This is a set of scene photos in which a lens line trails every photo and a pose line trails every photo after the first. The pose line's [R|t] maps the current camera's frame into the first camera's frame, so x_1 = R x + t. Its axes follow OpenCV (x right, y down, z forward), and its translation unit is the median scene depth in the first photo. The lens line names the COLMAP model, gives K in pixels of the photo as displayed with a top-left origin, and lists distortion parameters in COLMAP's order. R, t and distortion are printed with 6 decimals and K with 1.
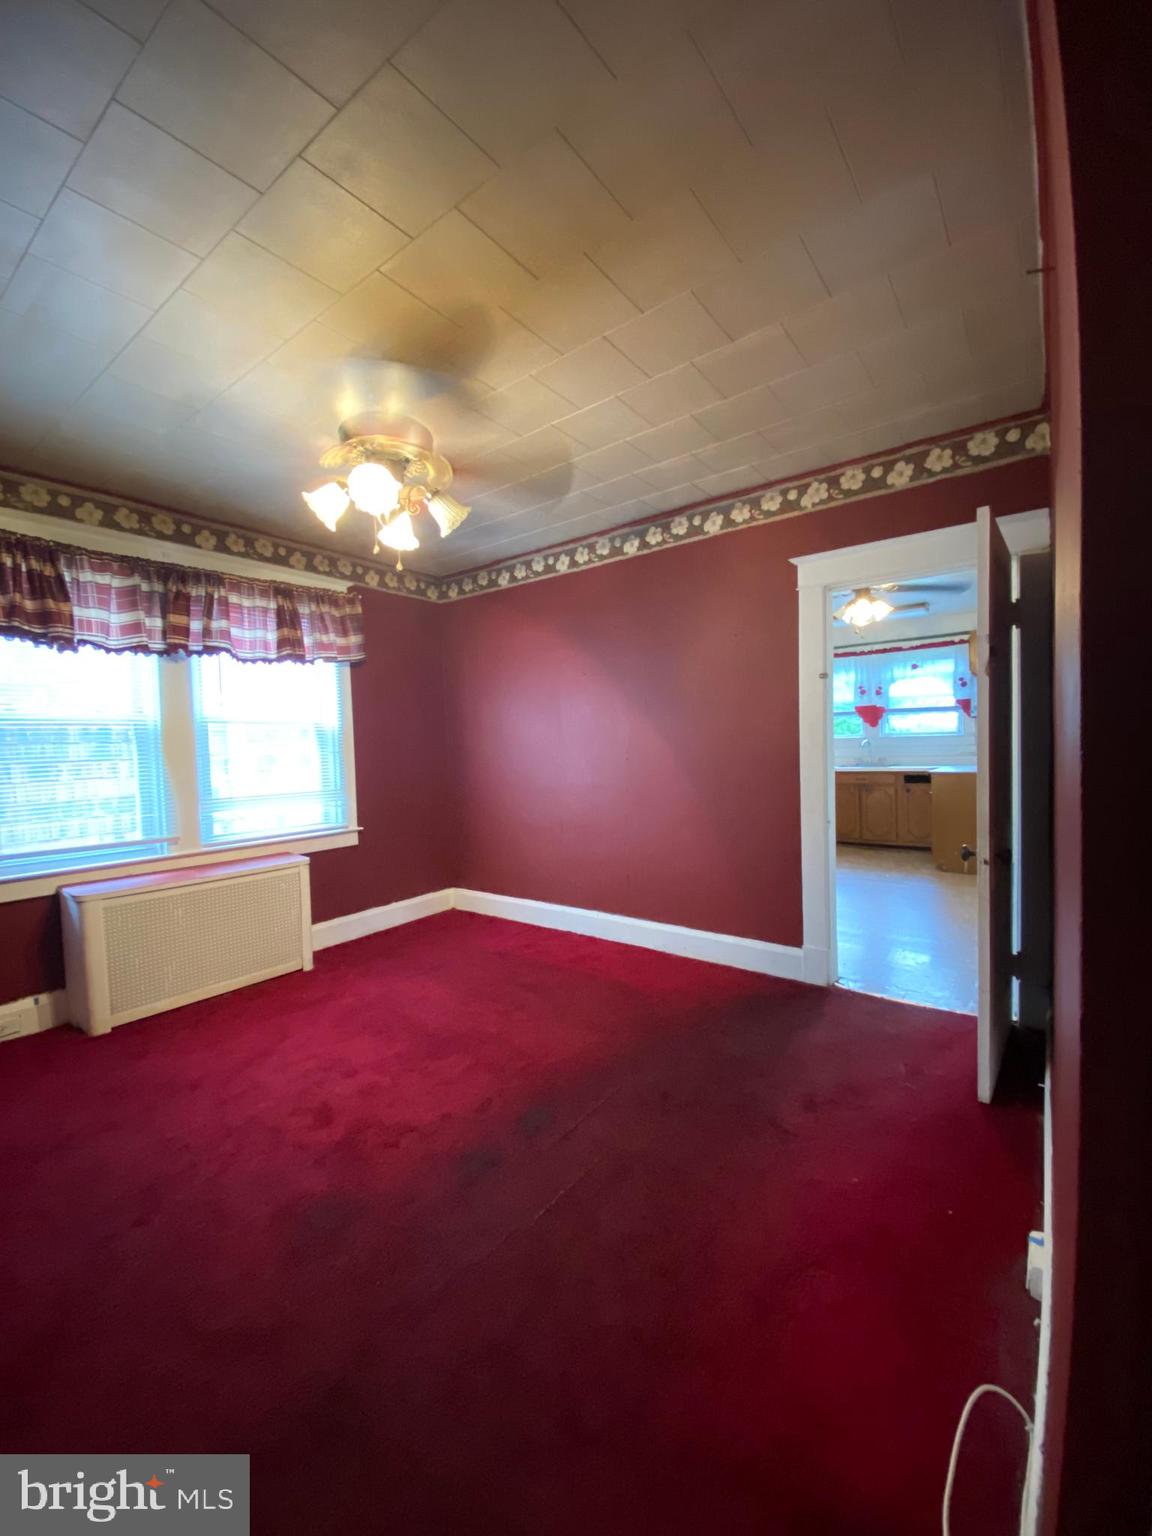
lens RADIAL K [[632.2, 0, 576.0], [0, 632.2, 768.0], [0, 0, 1]] dist [0.018190, -0.018493]
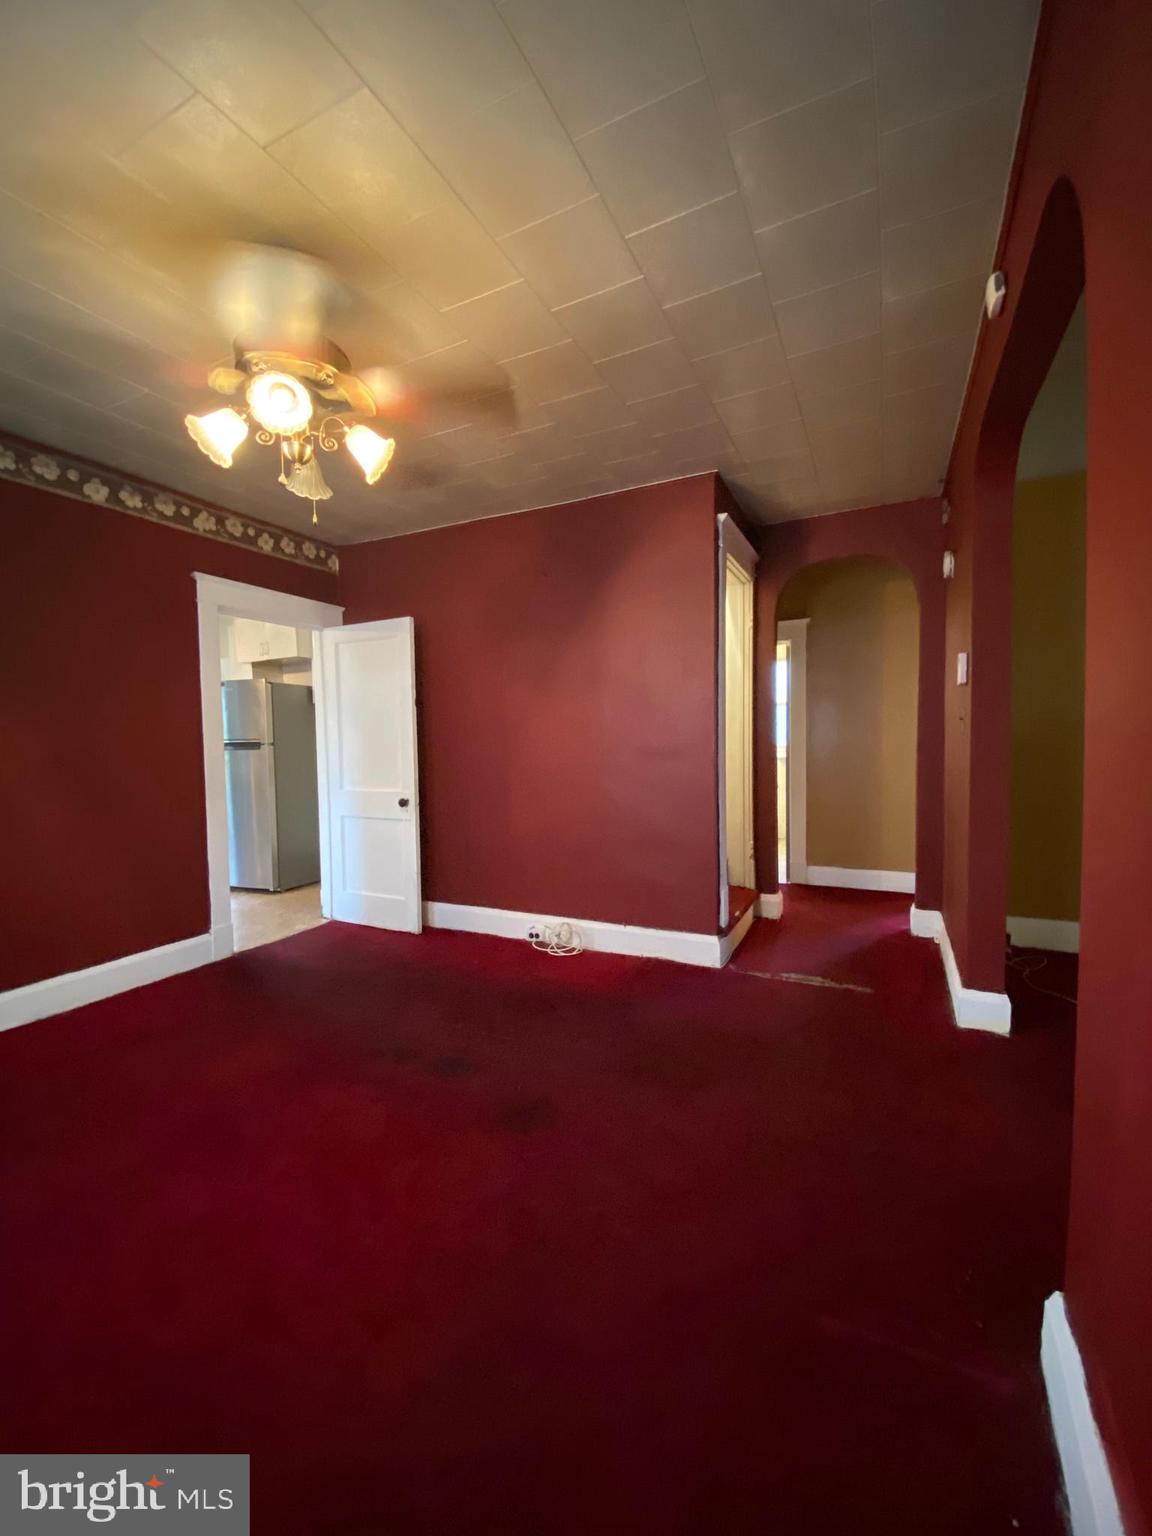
lens RADIAL K [[632.2, 0, 576.0], [0, 632.2, 768.0], [0, 0, 1]] dist [0.018190, -0.018493]
pose [[-0.246919, -0.018439, 0.968861, -0.879787], [0.070181, 0.996853, 0.036858, 0.008816], [-0.966491, 0.077097, -0.244848, 0.669910]]
